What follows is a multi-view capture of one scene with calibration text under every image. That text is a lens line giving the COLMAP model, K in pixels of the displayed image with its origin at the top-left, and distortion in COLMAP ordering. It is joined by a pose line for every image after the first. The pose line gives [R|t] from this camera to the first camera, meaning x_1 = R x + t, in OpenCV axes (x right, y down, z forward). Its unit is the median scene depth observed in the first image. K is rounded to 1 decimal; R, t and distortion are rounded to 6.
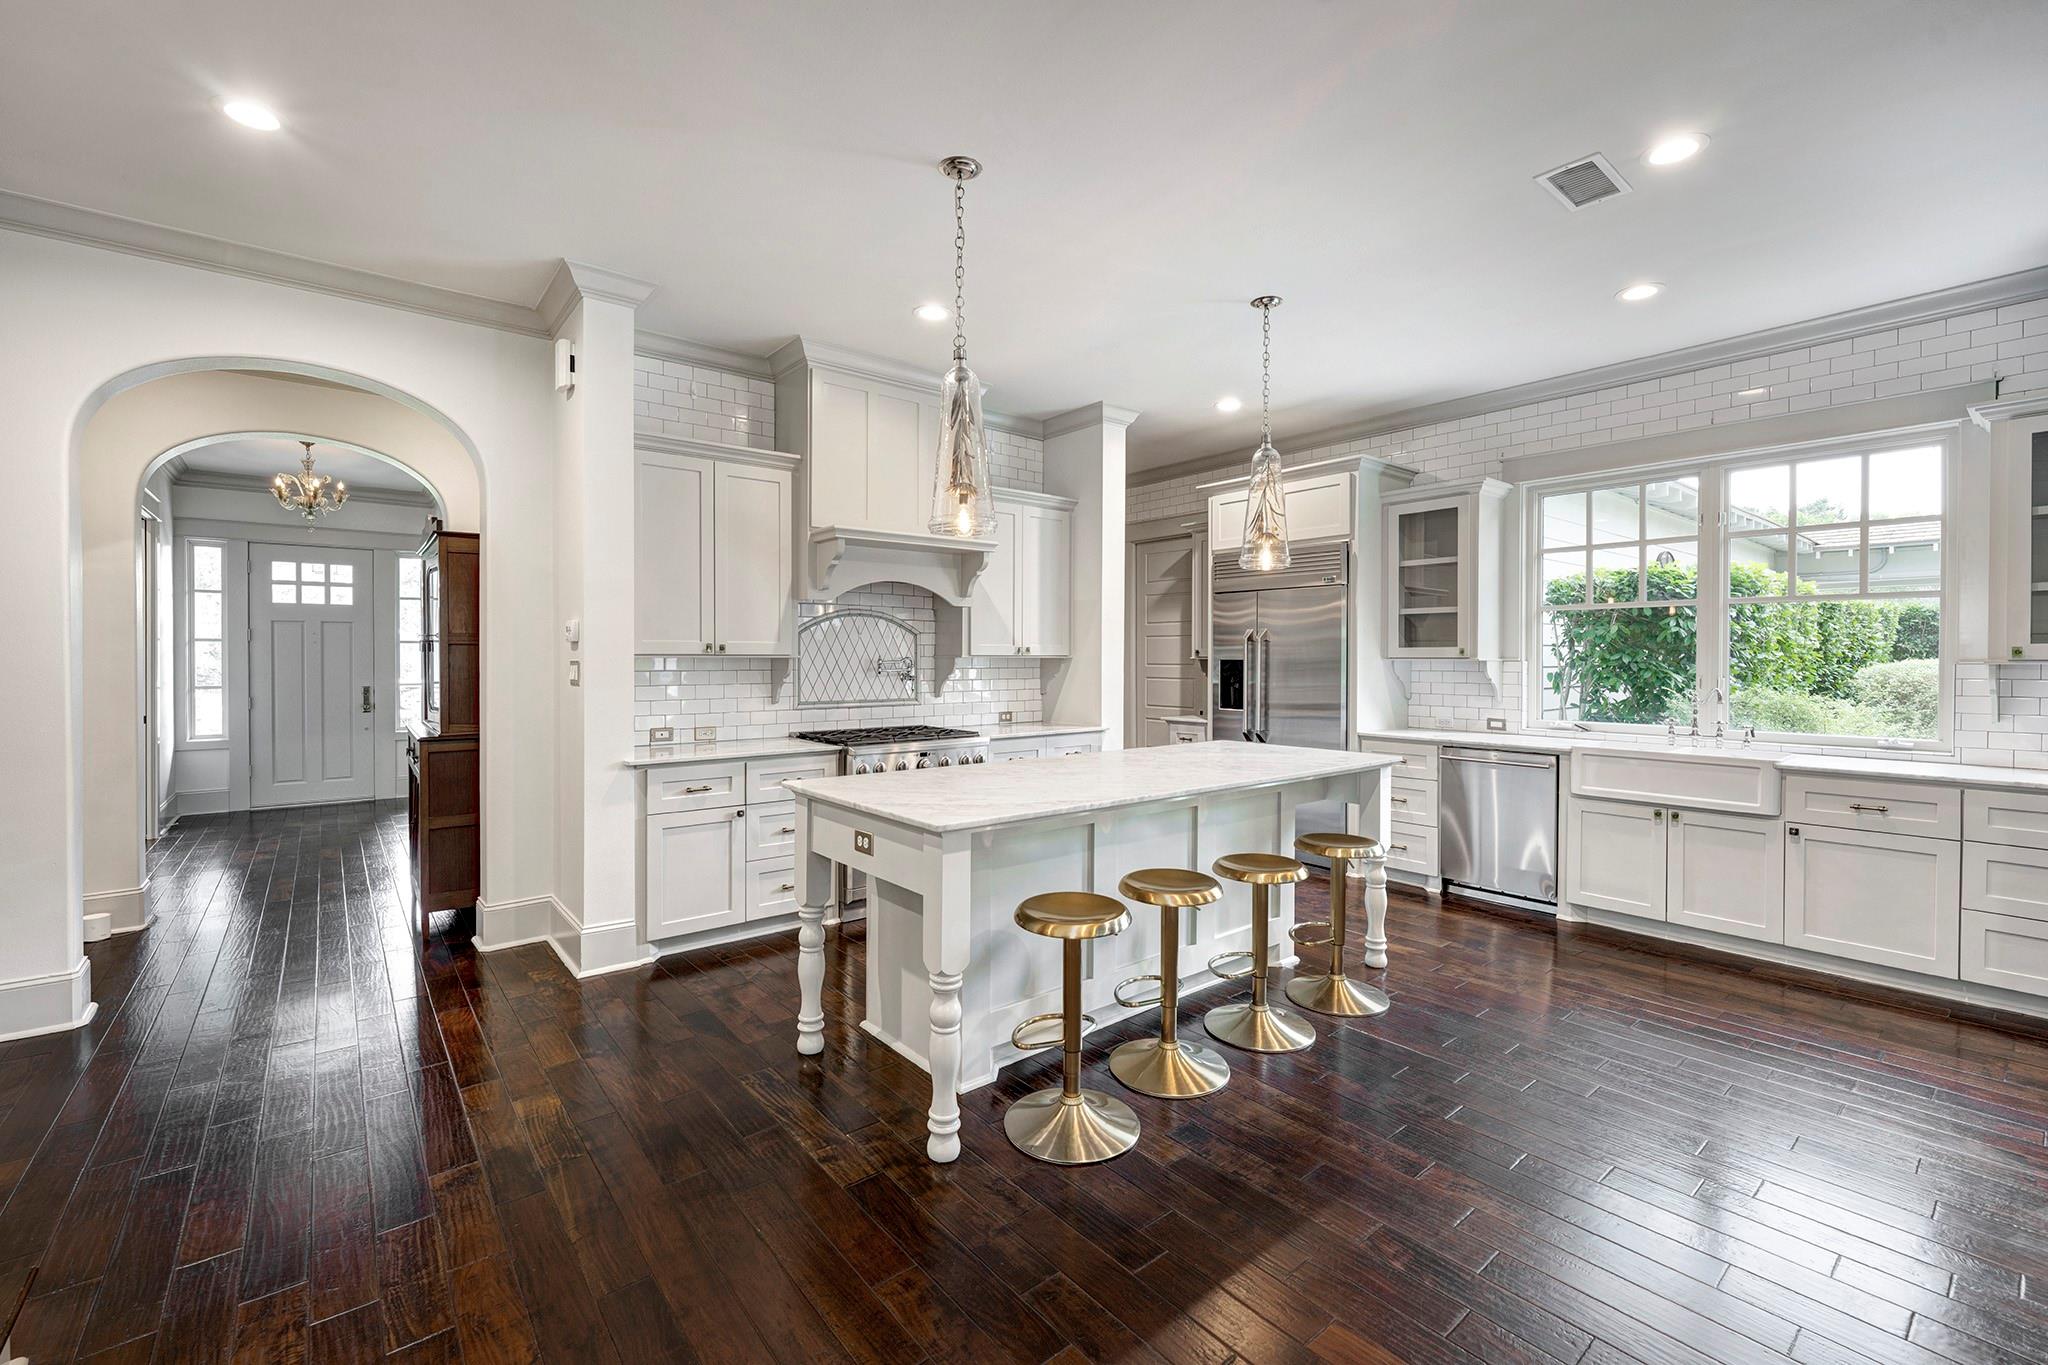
lens RADIAL K [[858.8, 0, 1024.7], [0, 858.8, 670.2], [0, 0, 1]] dist [-0.000956, -0.000126]
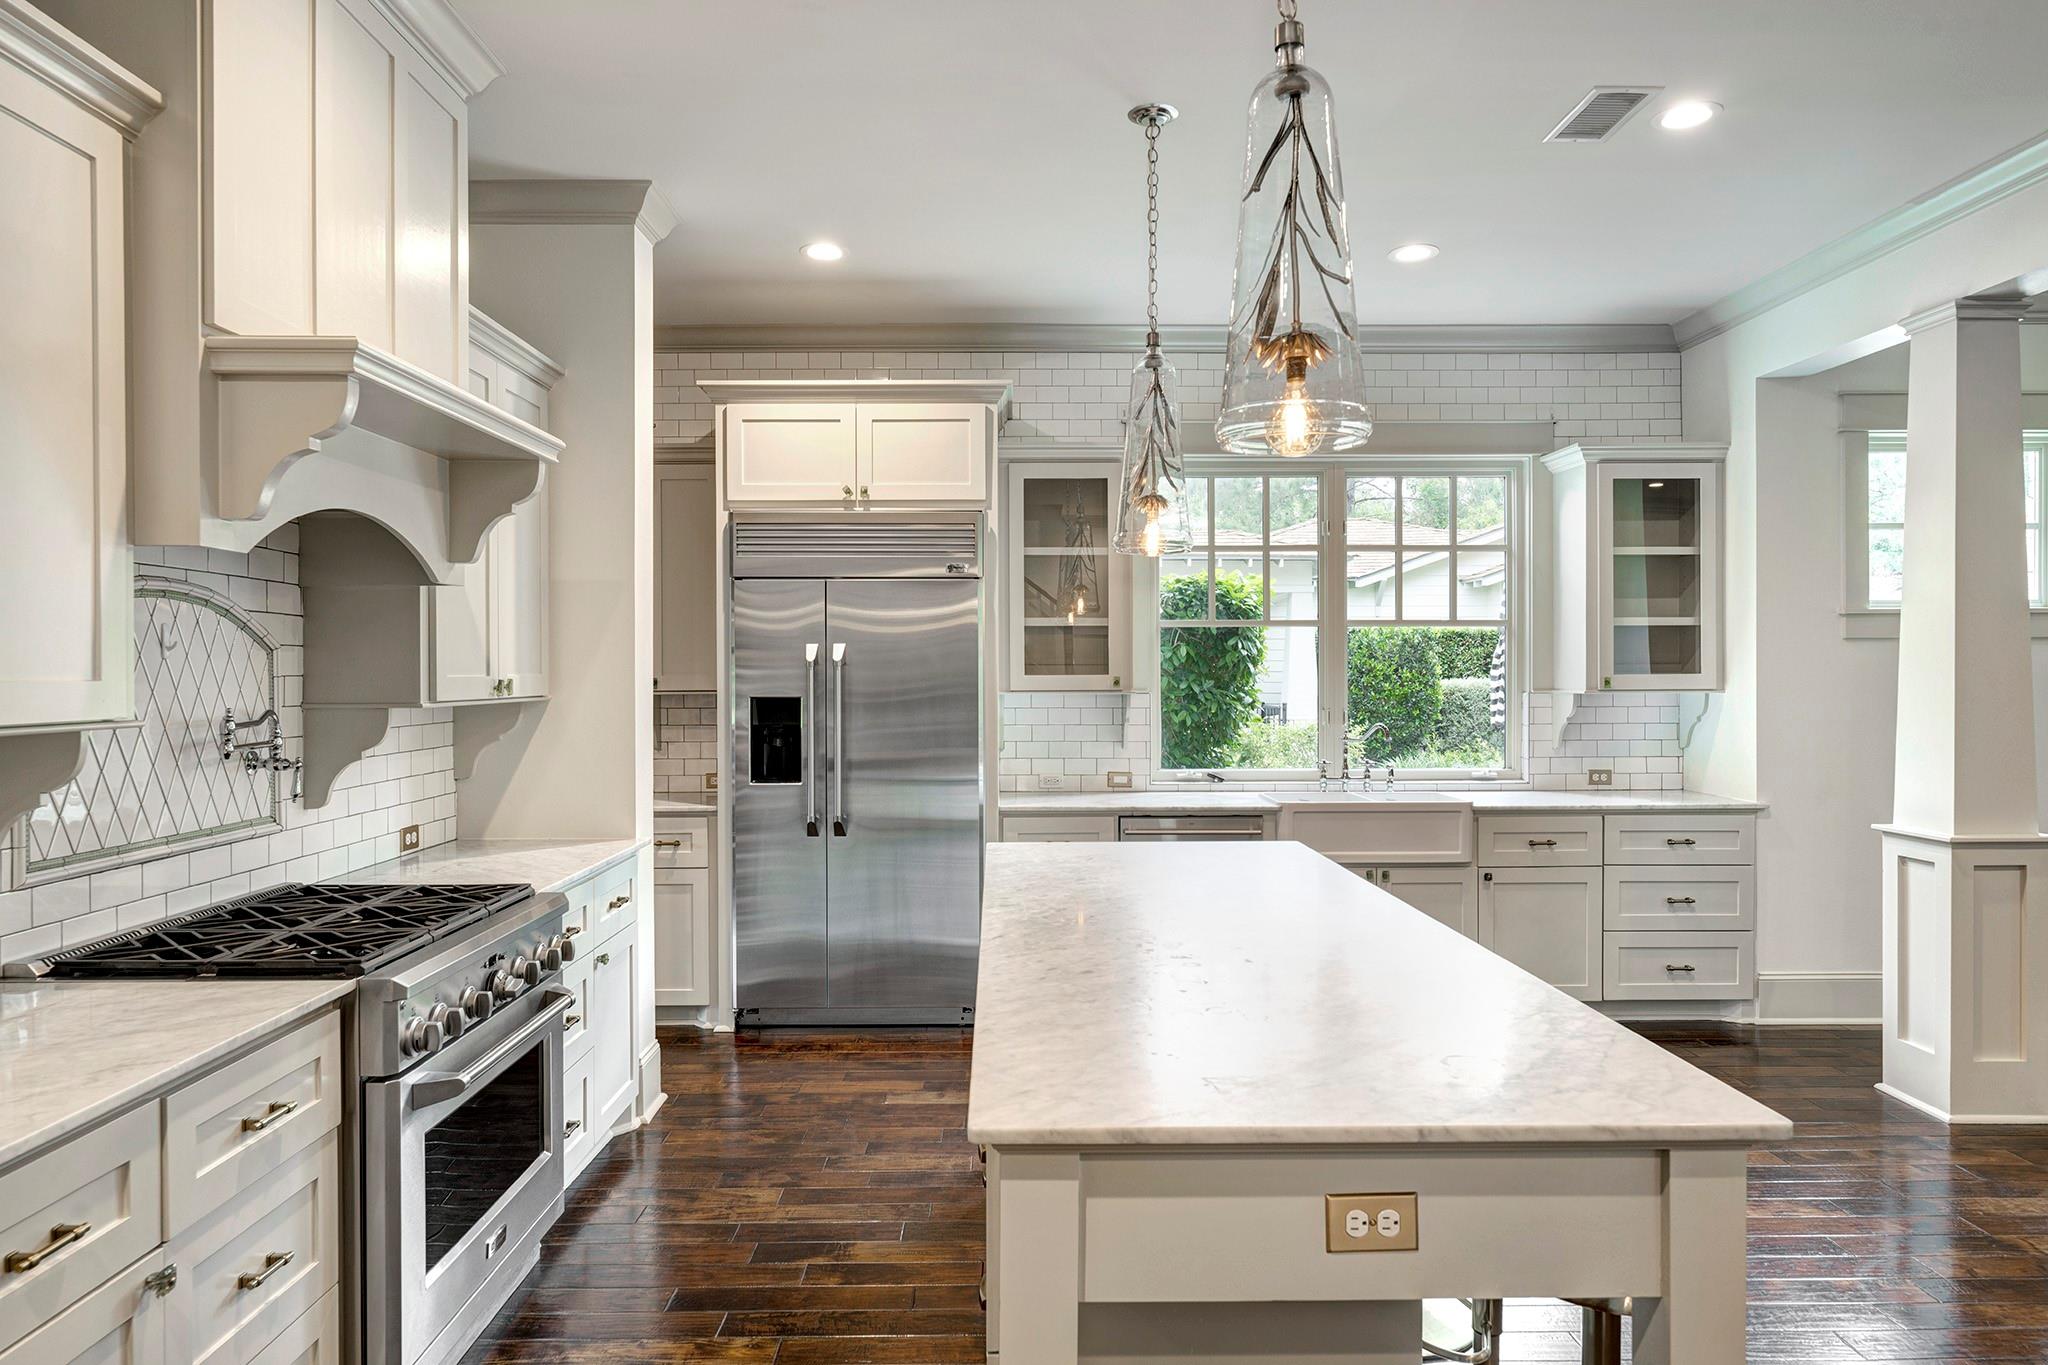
lens RADIAL K [[1294.8, 0, 1024.0], [0, 1294.8, 682.5], [0, 0, 1]] dist [0.003486, 0.001207]
pose [[0.621245, -0.010161, 0.783550, -0.371500], [0.014733, 0.999891, 0.001285, -0.022691], [-0.783478, 0.010746, 0.621327, 0.379676]]
